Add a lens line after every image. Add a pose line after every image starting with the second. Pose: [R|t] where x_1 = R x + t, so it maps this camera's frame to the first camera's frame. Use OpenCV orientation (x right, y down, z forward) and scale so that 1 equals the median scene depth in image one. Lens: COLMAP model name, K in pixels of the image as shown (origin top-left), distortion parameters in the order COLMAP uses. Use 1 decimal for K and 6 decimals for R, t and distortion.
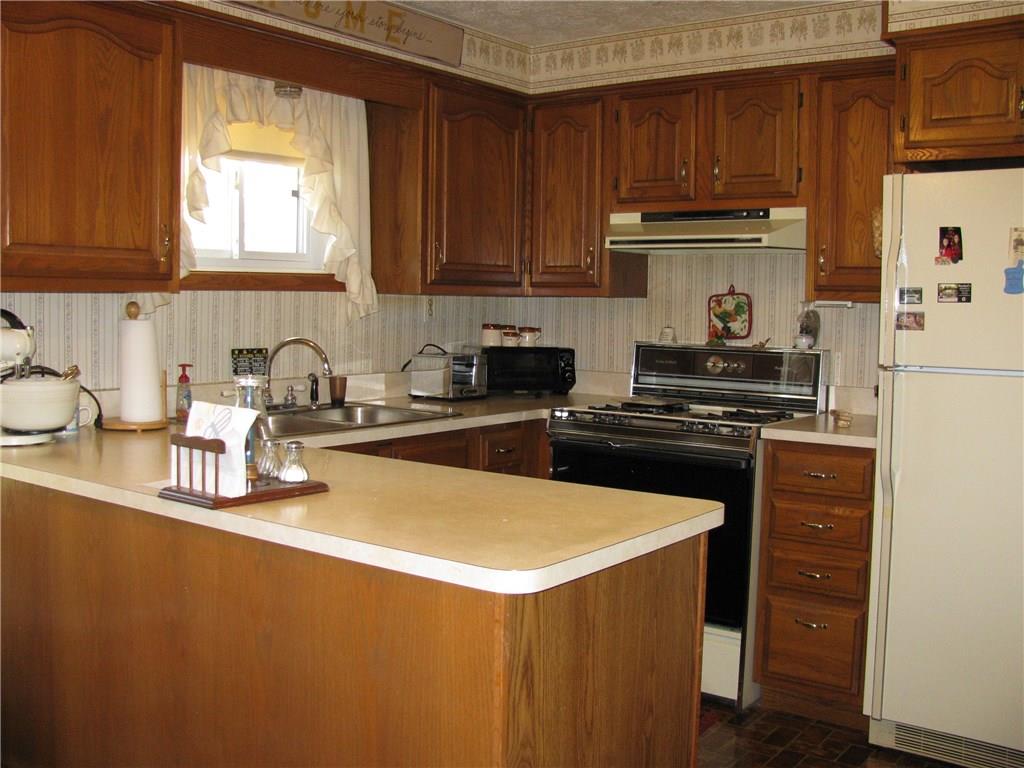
lens RADIAL K [[1058.5, 0, 520.7], [0, 1058.5, 382.7], [0, 0, 1]] dist [-0.224669, 0.282954]
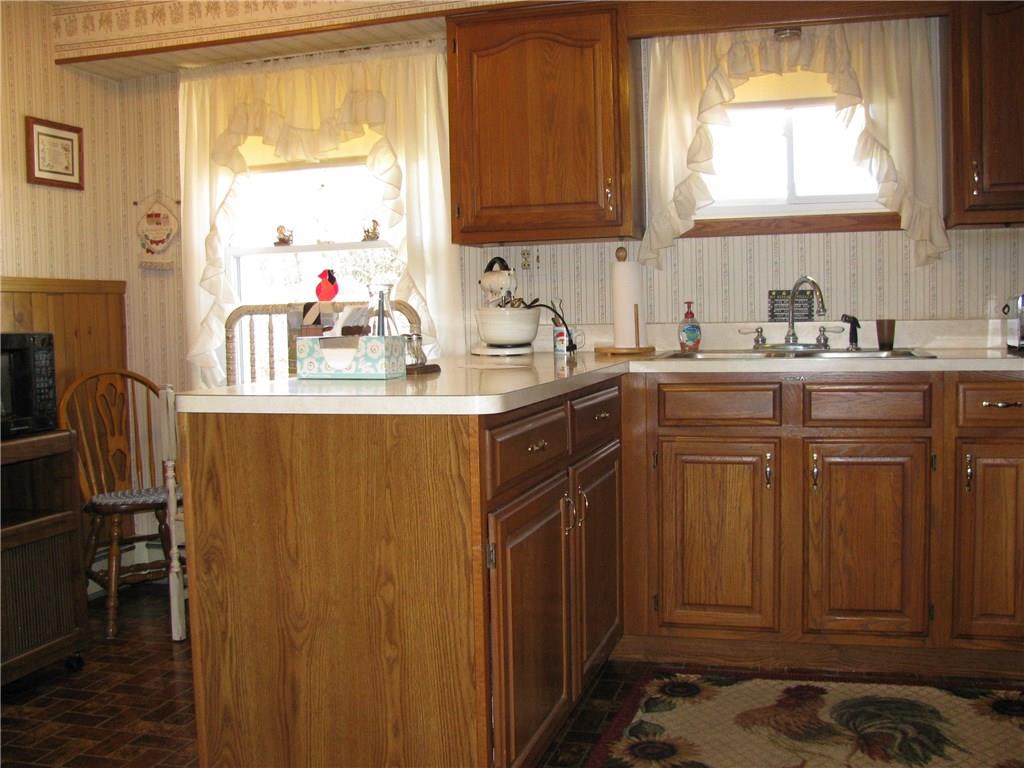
lens RADIAL K [[1058.5, 0, 520.7], [0, 1058.5, 382.7], [0, 0, 1]] dist [-0.224669, 0.282954]
pose [[0.352311, 0.036768, -0.935161, 0.644455], [-0.043420, 0.998794, 0.022912, 0.048958], [0.934875, 0.032532, 0.353482, 0.413795]]
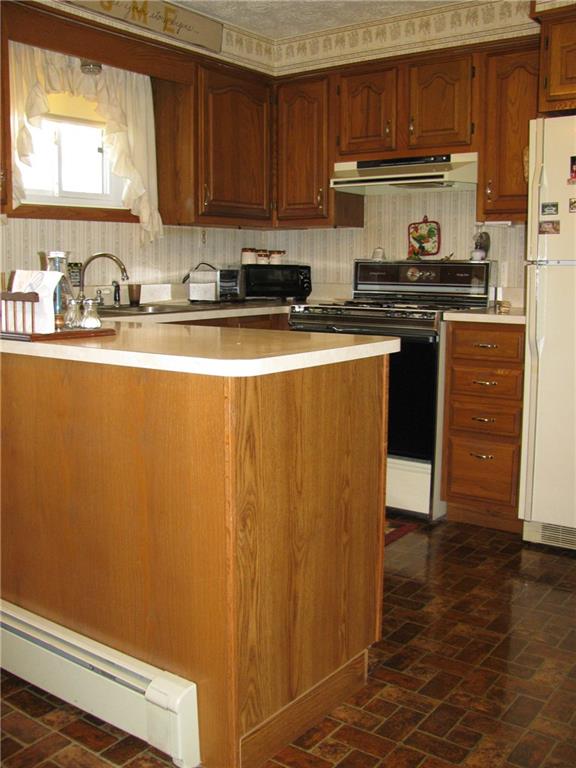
lens RADIAL K [[793.9, 0, 292.8], [0, 793.9, 384.1], [0, 0, 1]] dist [-0.224669, 0.282954]
pose [[0.999899, -0.013533, 0.004439, 0.027678], [0.013185, 0.997407, 0.070753, 0.060507], [-0.005385, -0.070688, 0.997484, -0.025084]]
